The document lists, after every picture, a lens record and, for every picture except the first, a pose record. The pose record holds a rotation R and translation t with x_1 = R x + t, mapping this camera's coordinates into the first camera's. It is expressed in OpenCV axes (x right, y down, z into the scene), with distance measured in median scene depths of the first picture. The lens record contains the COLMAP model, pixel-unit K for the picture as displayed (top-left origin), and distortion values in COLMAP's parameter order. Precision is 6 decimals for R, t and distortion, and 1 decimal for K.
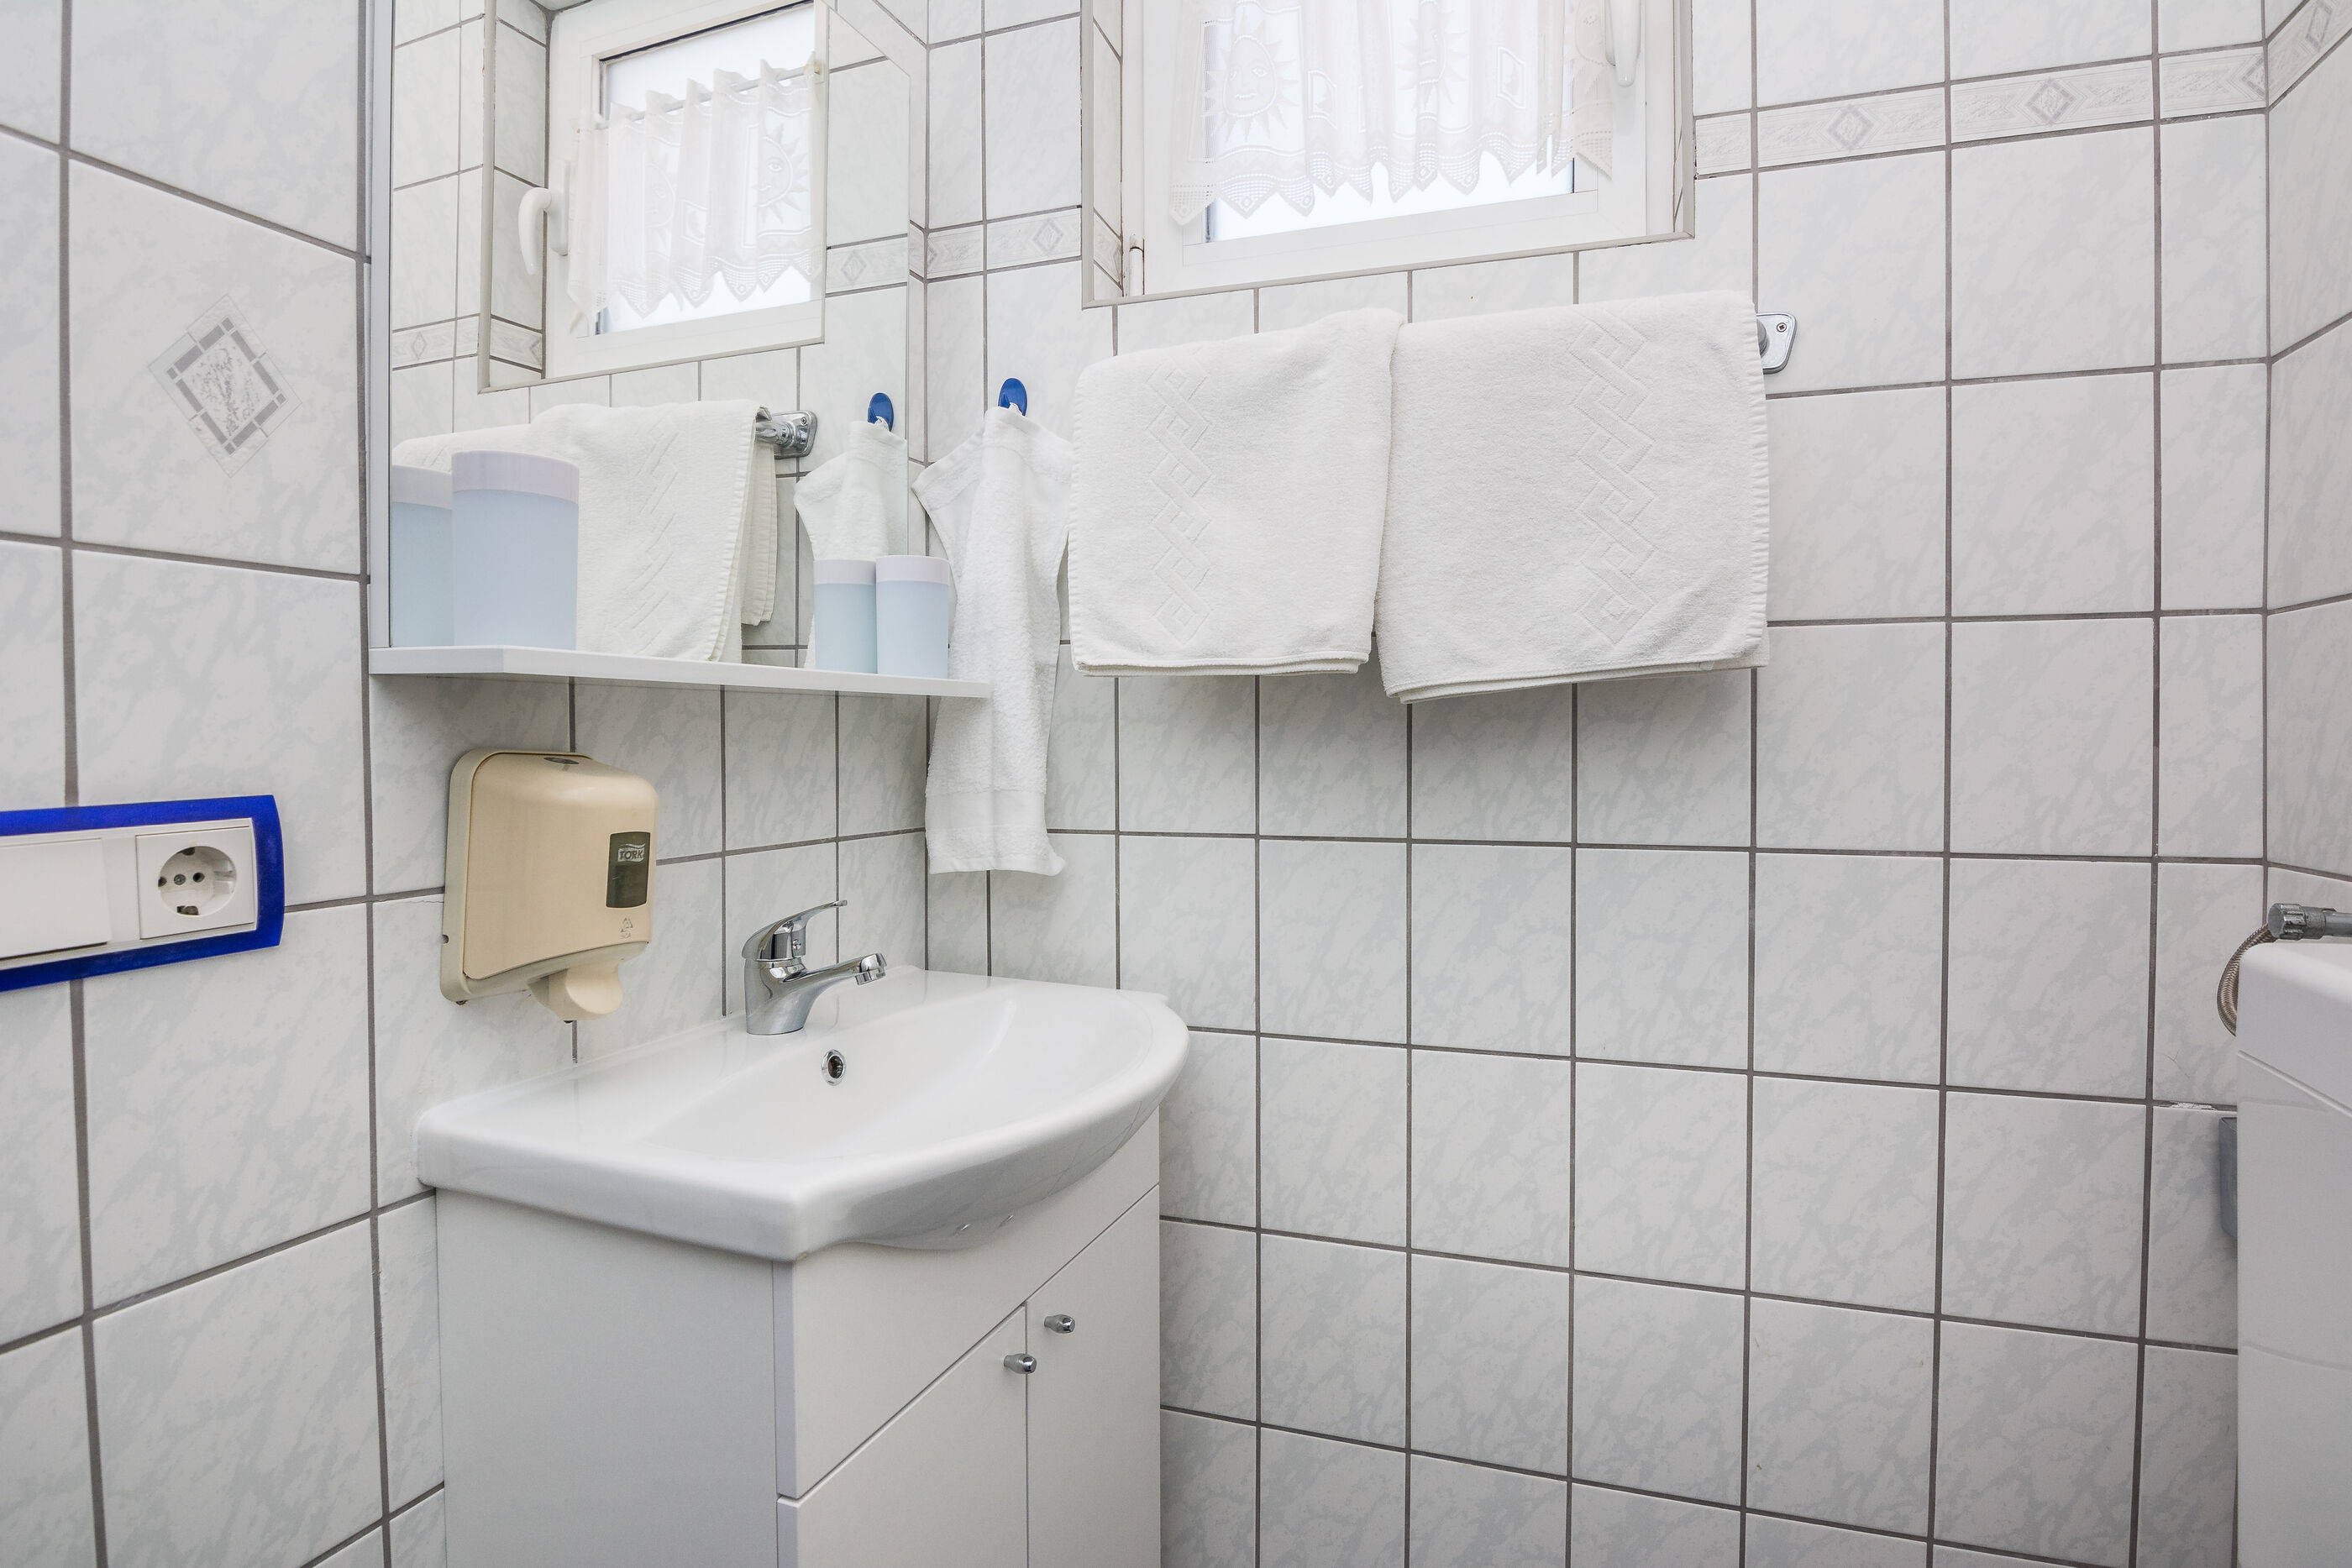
lens RADIAL K [[1208.8, 0, 1211.6], [0, 1208.8, 765.3], [0, 0, 1]] dist [-0.004124, -0.012097]
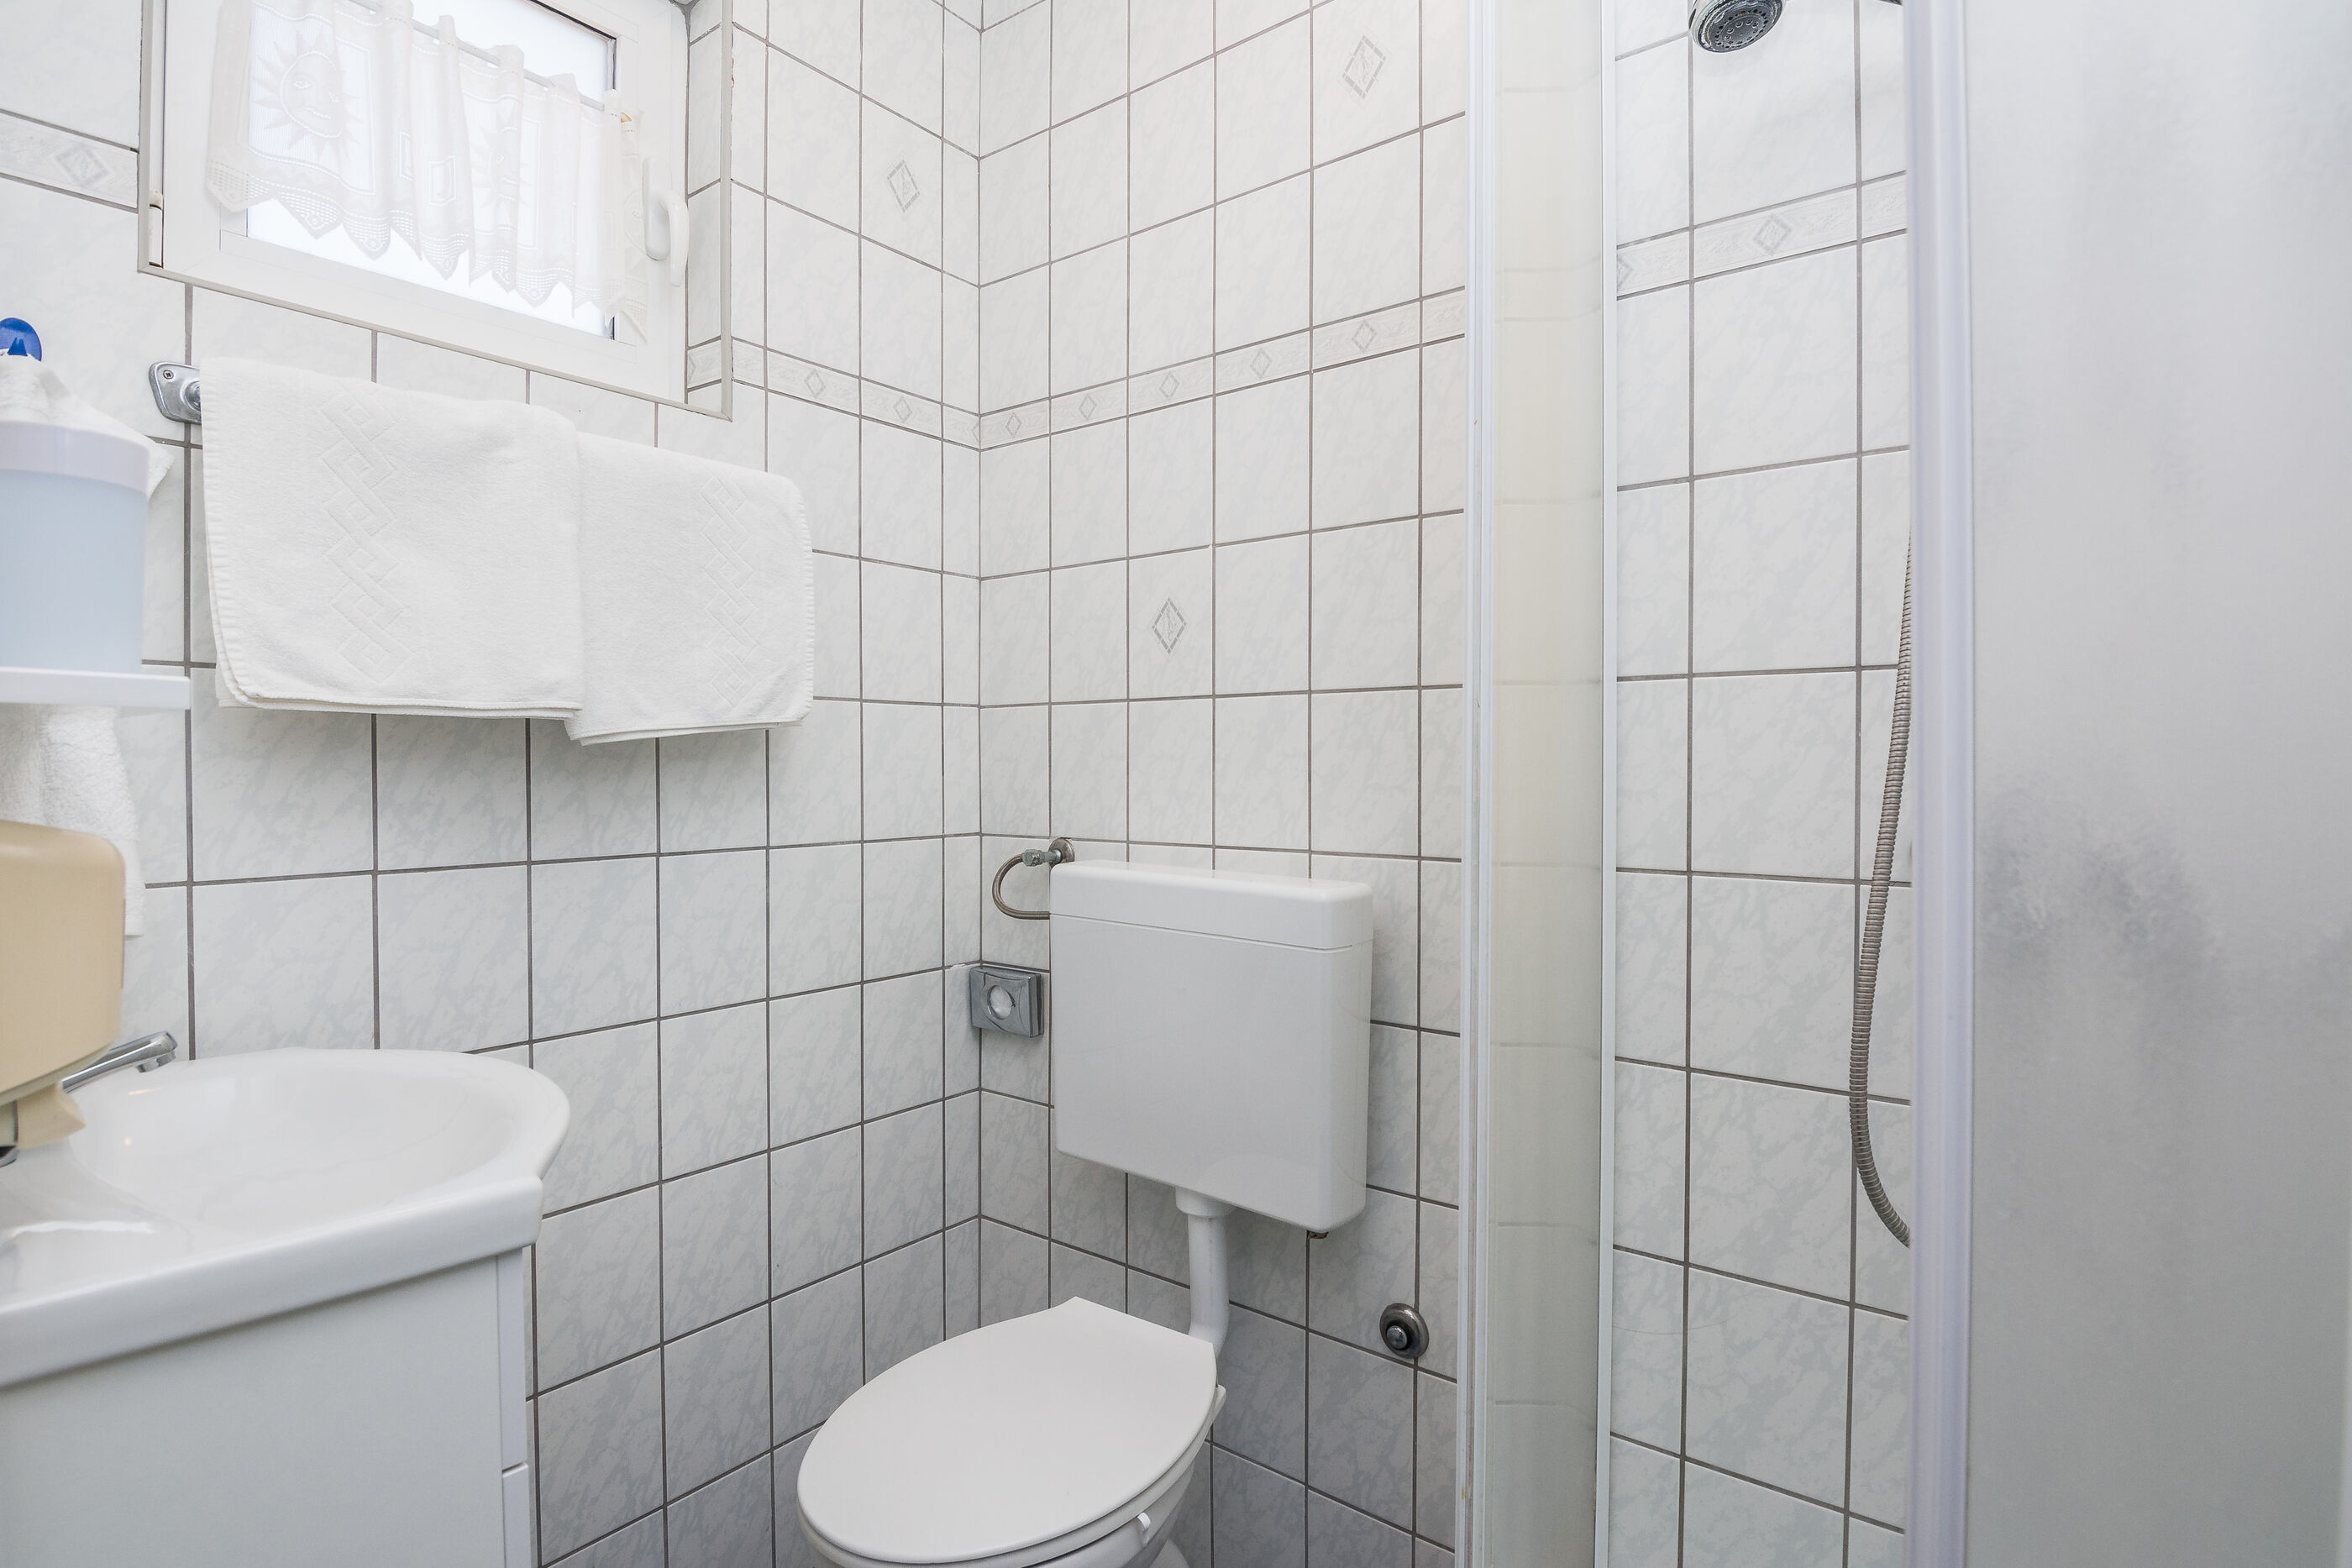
lens RADIAL K [[1208.8, 0, 1211.6], [0, 1208.8, 765.3], [0, 0, 1]] dist [-0.004124, -0.012097]
pose [[0.299296, -0.001706, 0.954159, -0.779347], [0.016403, 0.999860, -0.003357, -0.016667], [-0.954019, 0.016656, 0.299282, 0.037881]]
